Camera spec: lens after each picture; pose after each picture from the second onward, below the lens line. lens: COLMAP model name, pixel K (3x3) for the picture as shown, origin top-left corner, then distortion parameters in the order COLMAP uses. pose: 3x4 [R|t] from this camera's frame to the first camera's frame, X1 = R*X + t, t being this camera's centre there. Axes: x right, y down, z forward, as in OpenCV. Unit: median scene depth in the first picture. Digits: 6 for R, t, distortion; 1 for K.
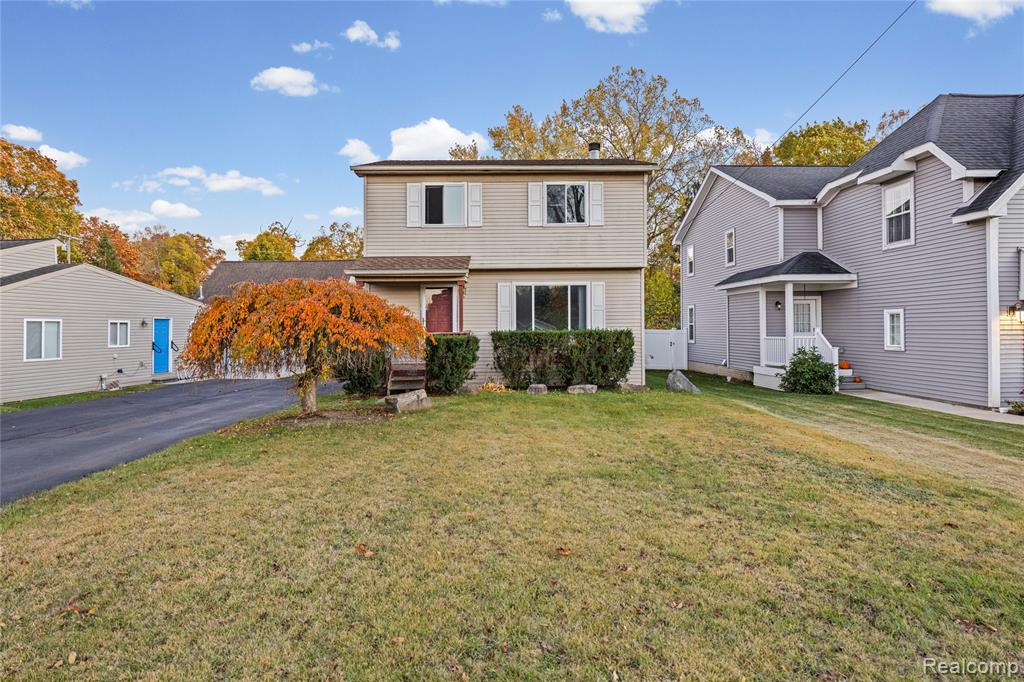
lens RADIAL K [[562.9, 0, 492.0], [0, 562.9, 323.9], [0, 0, 1]] dist [-0.005316, 0.000808]
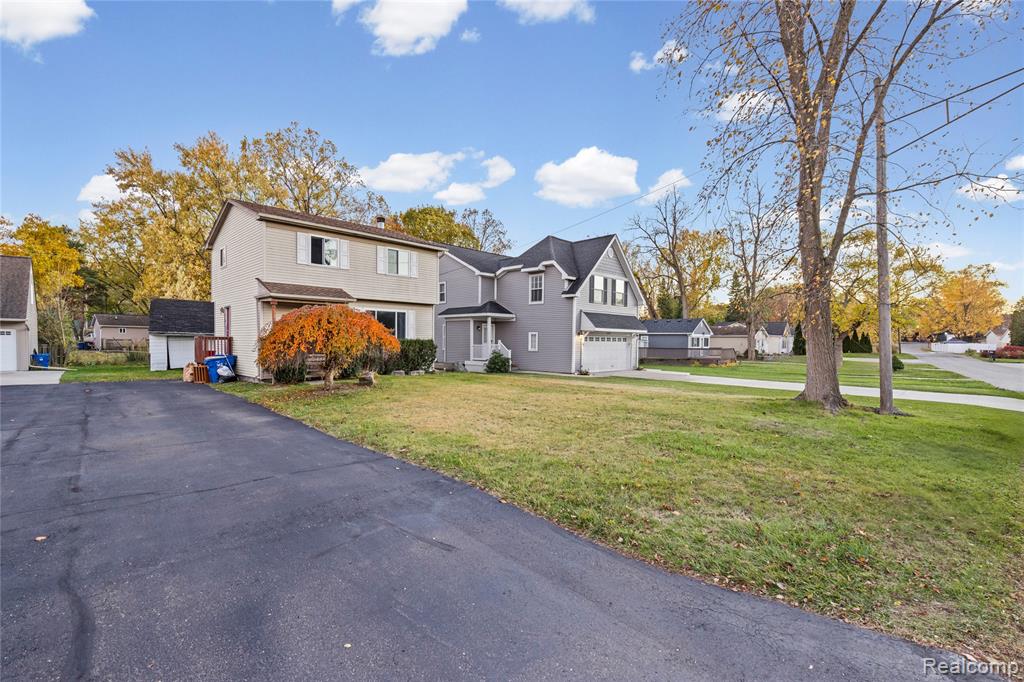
lens RADIAL K [[457.5, 0, 513.3], [0, 457.5, 366.9], [0, 0, 1]] dist [0.006046, 0.000203]
pose [[0.708982, -0.024464, 0.704802, -0.544567], [-0.020388, 0.998269, 0.055160, 0.011055], [-0.704932, -0.053478, 0.707256, -0.192957]]
